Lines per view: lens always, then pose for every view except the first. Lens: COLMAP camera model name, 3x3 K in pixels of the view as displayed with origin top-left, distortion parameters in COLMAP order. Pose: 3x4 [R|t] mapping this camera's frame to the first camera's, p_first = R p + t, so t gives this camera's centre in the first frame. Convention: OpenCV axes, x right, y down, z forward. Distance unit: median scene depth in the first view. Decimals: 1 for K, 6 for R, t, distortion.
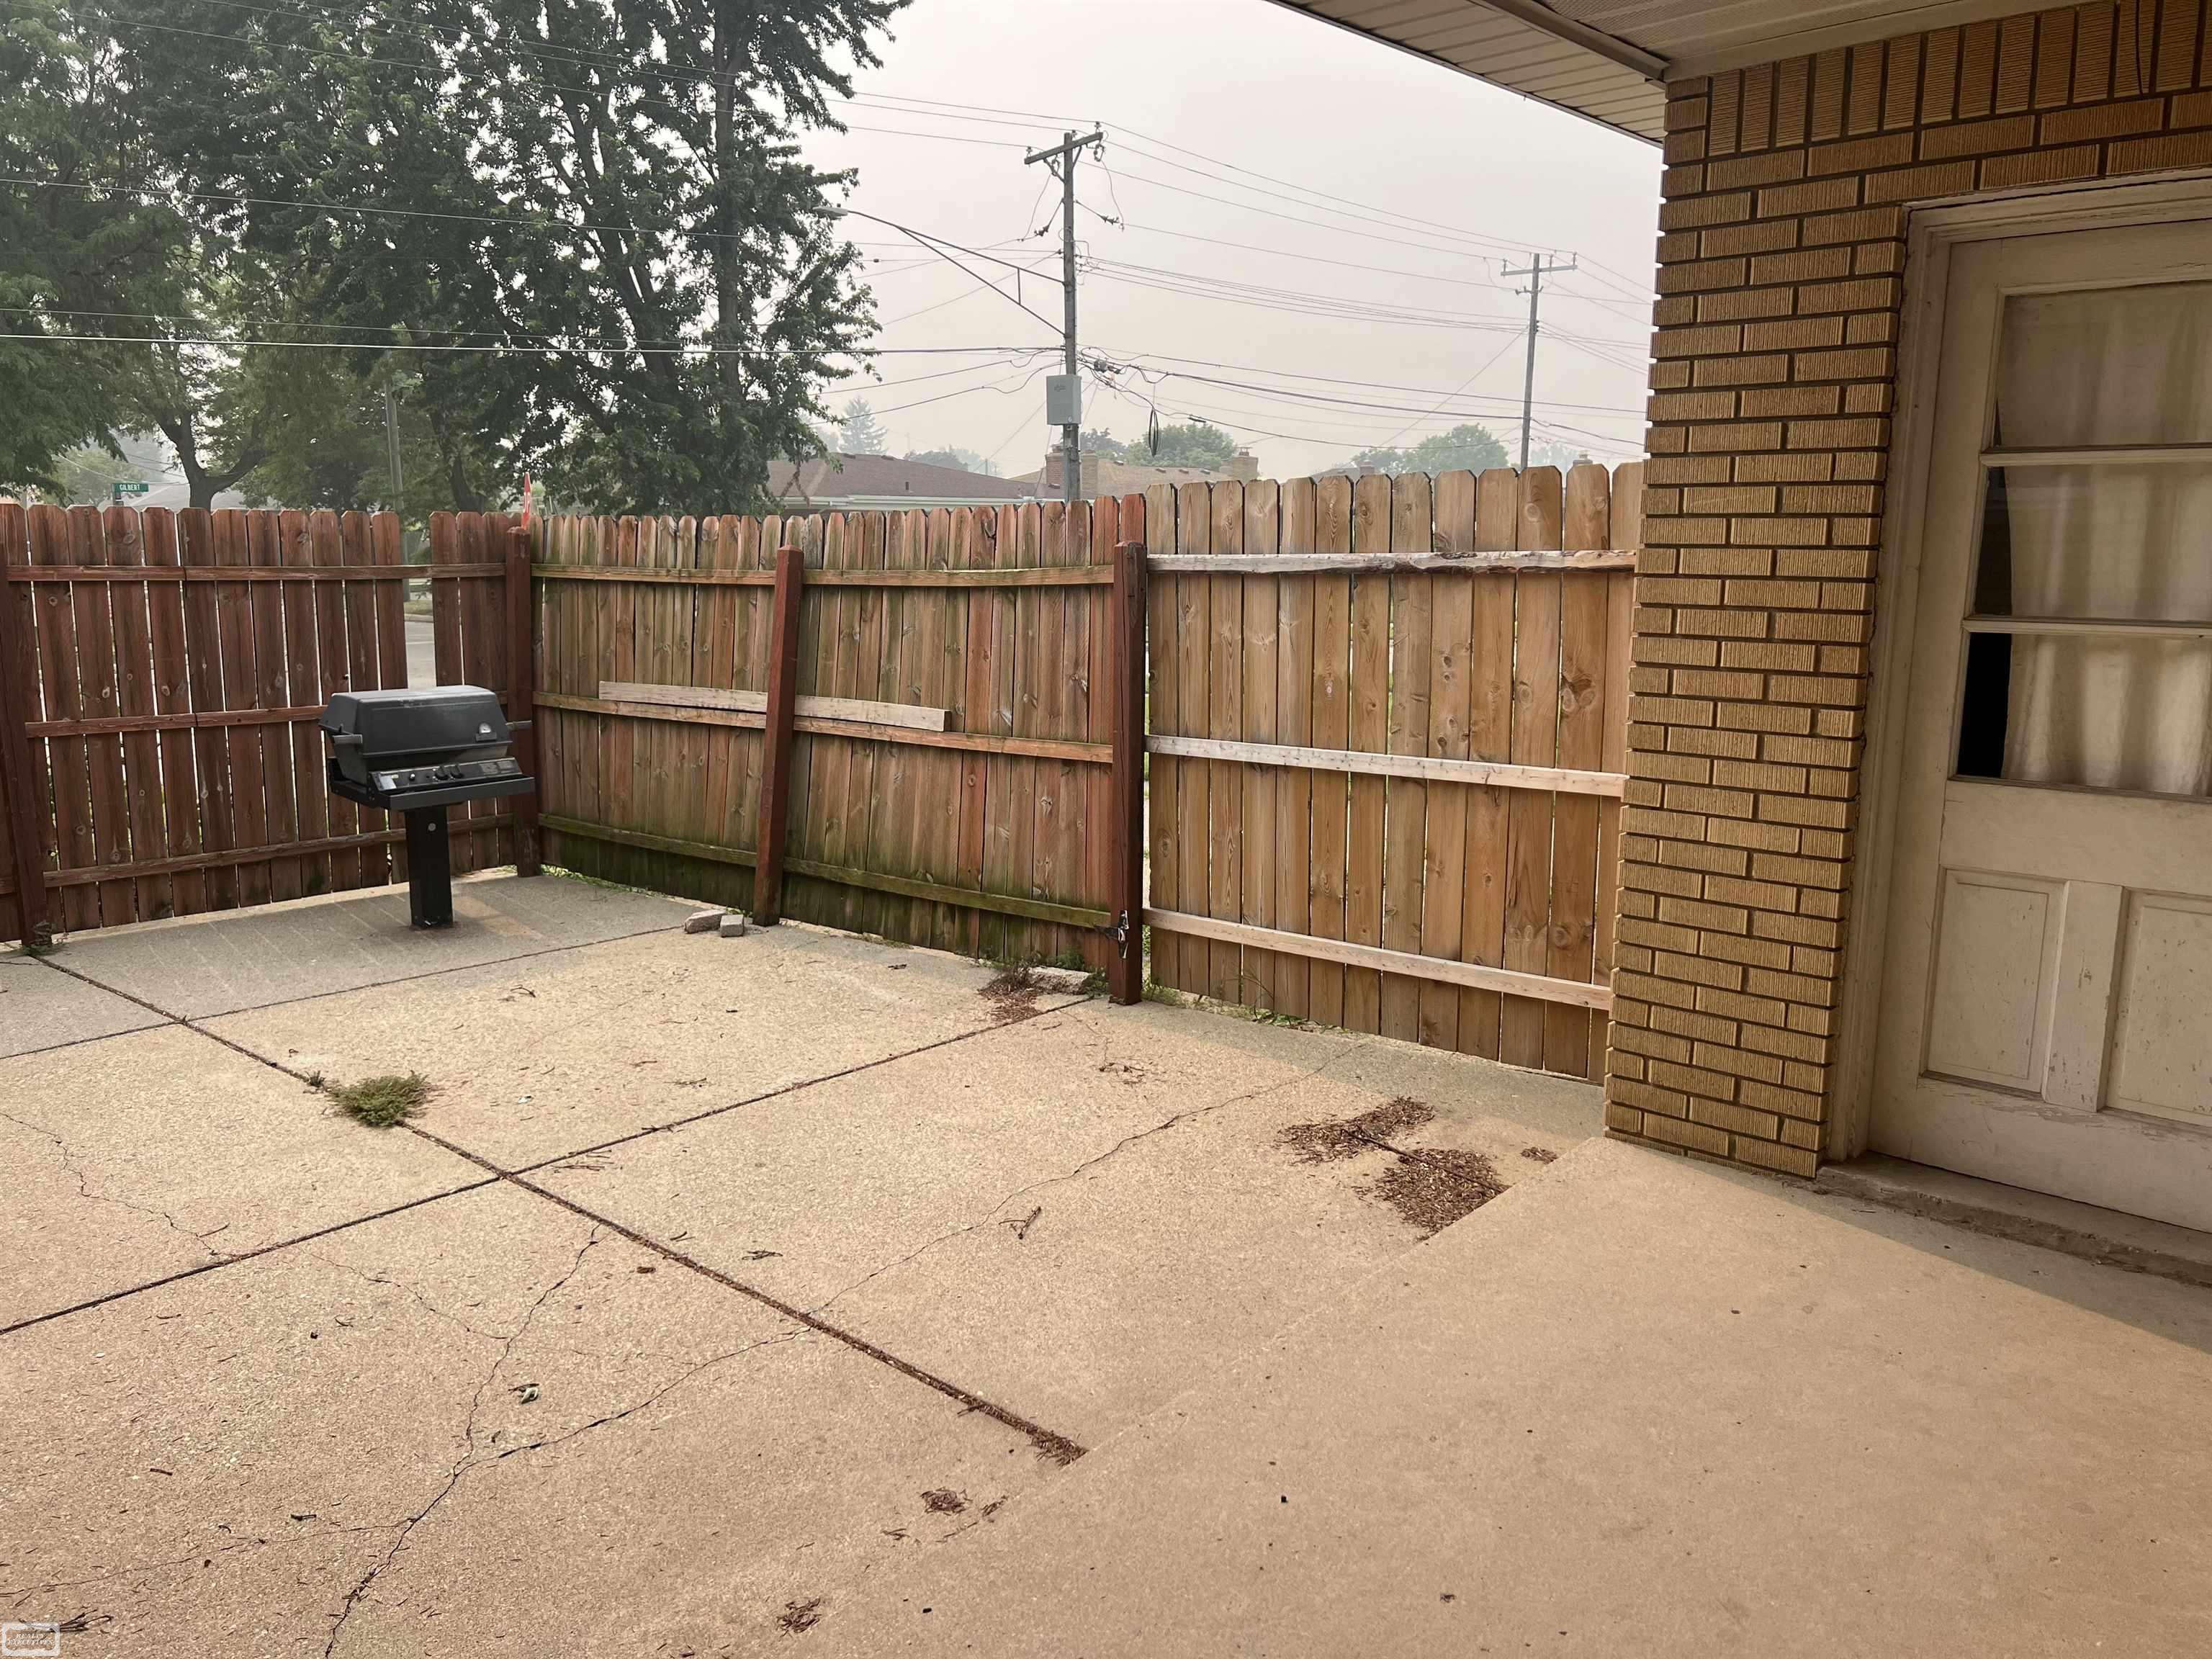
lens RADIAL K [[1672.0, 0, 1105.3], [0, 1672.0, 823.8], [0, 0, 1]] dist [-0.004614, -0.001588]
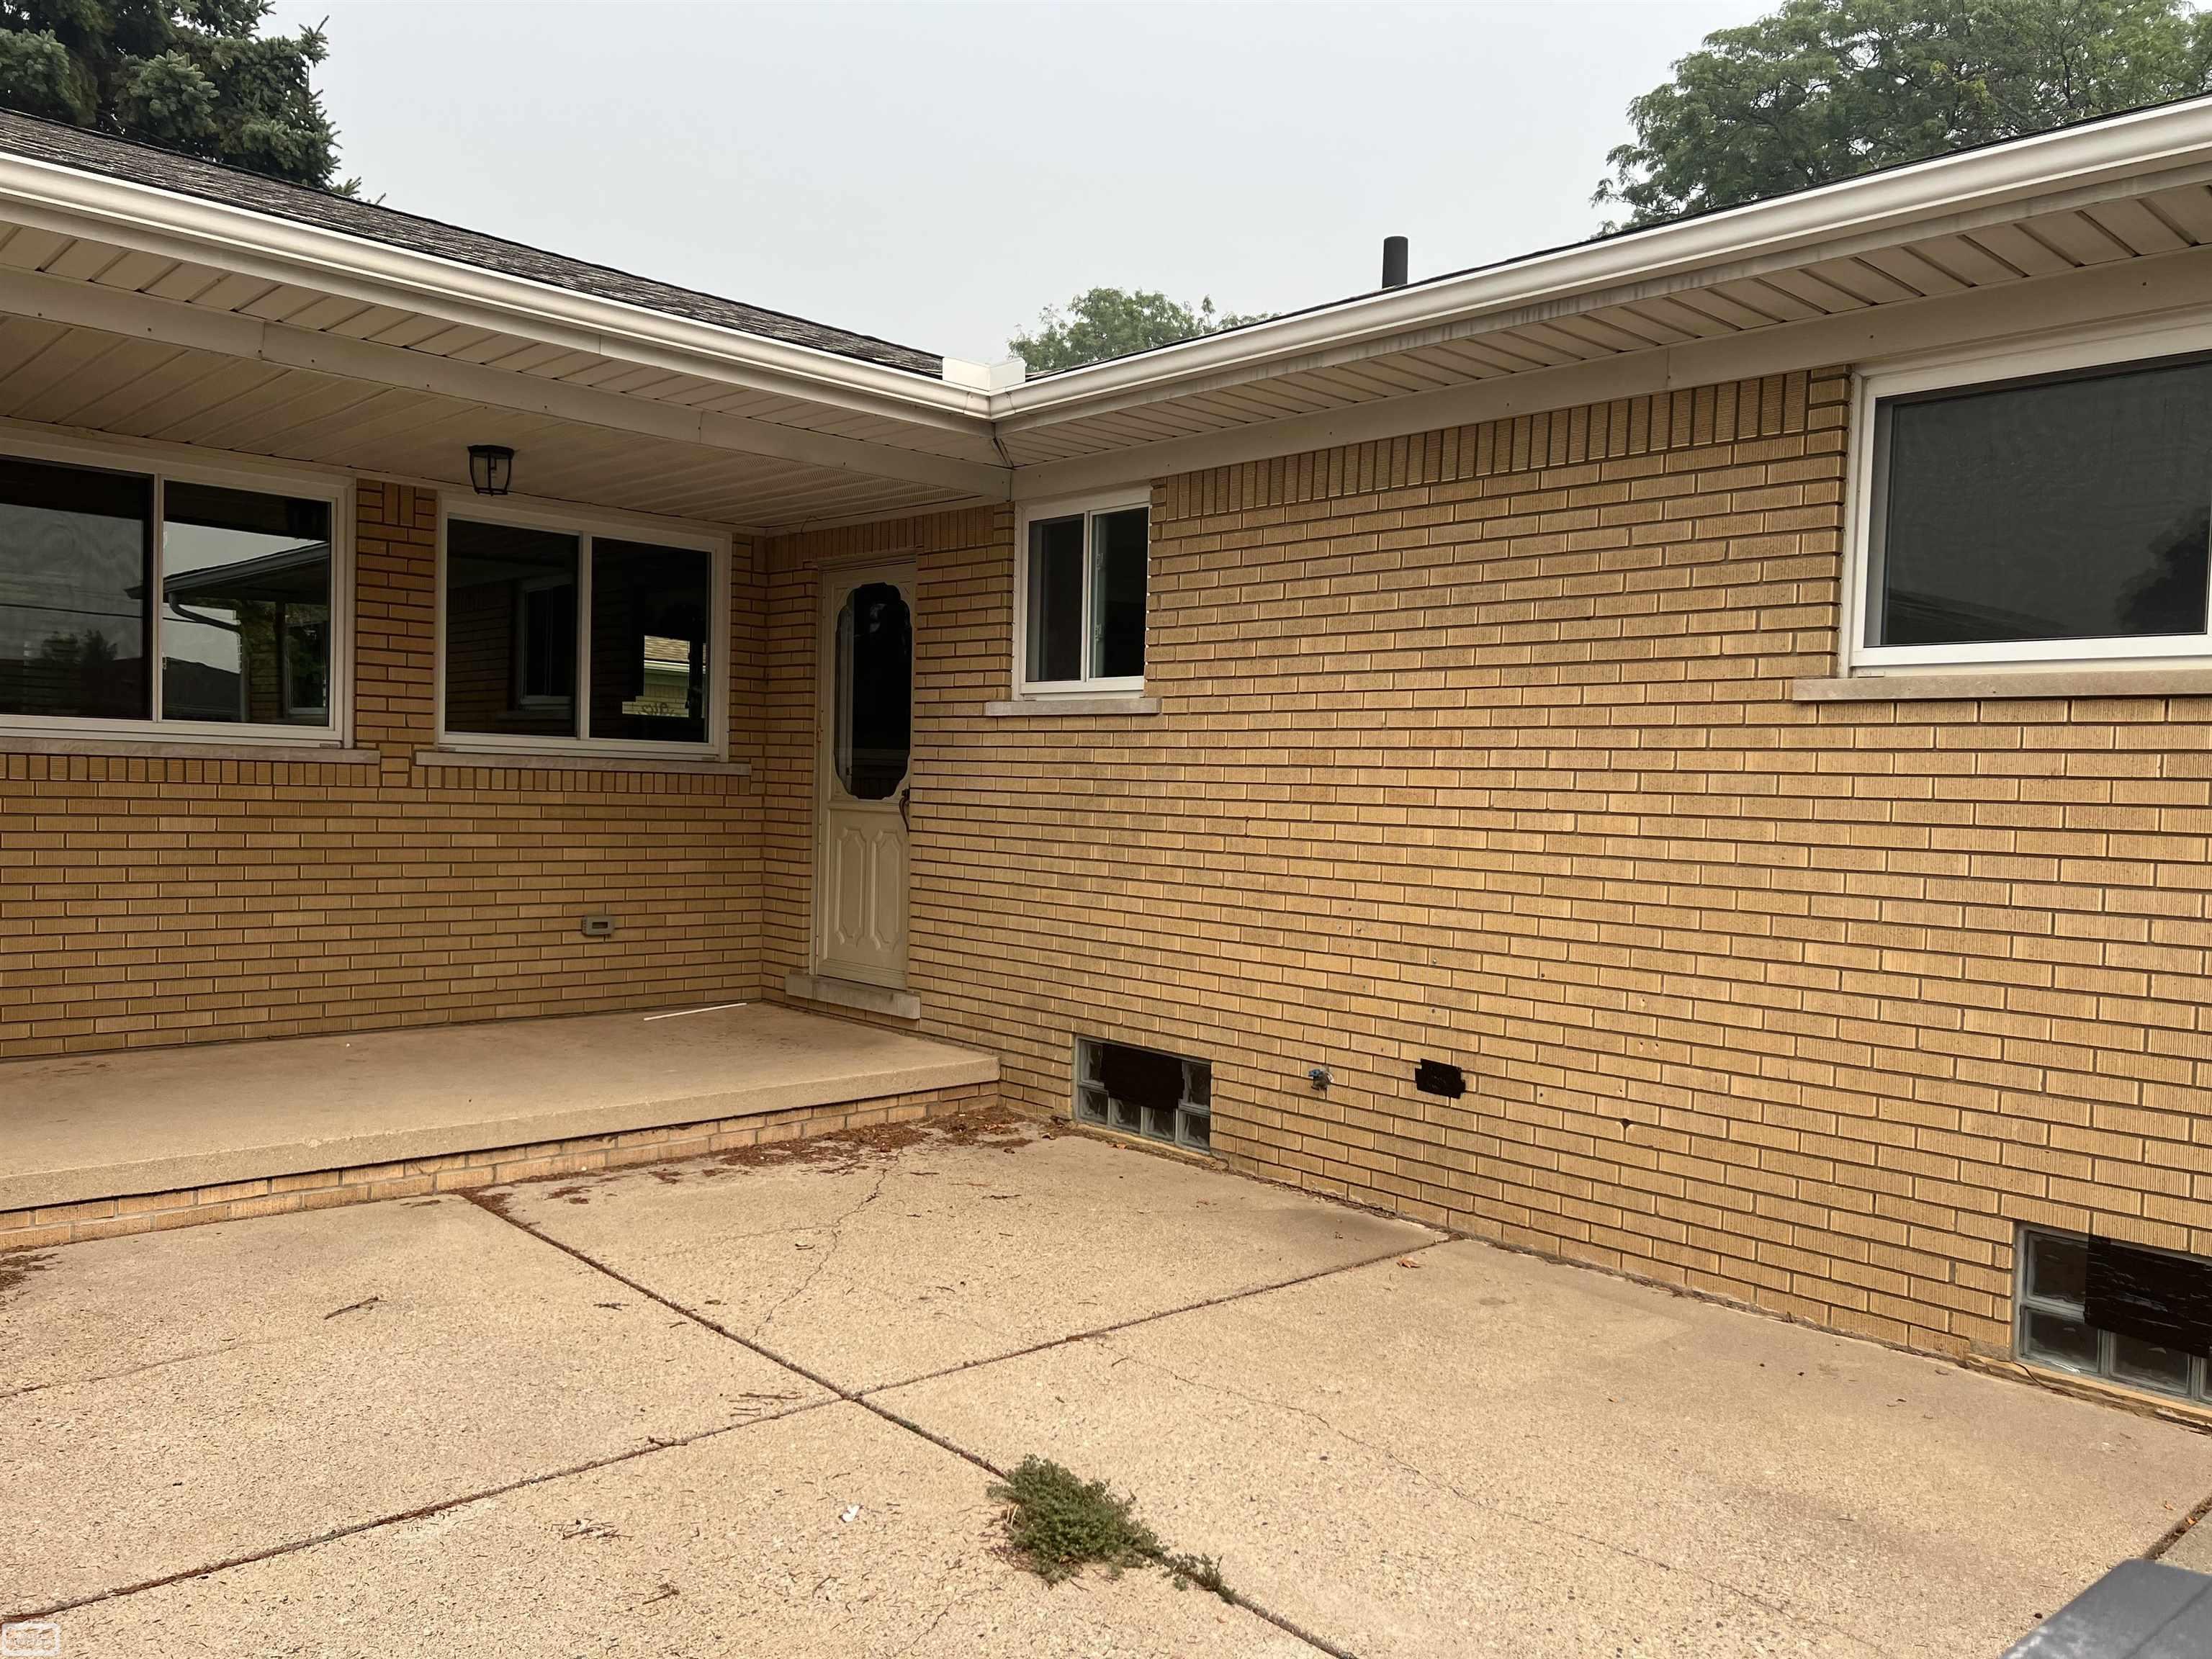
lens RADIAL K [[1672.0, 0, 1106.4], [0, 1672.0, 830.6], [0, 0, 1]] dist [-0.004614, -0.001588]
pose [[-0.994350, -0.035143, 0.100161, -0.608771], [-0.013821, 0.978435, 0.206093, -0.276869], [-0.105244, 0.203544, -0.973393, 1.900586]]
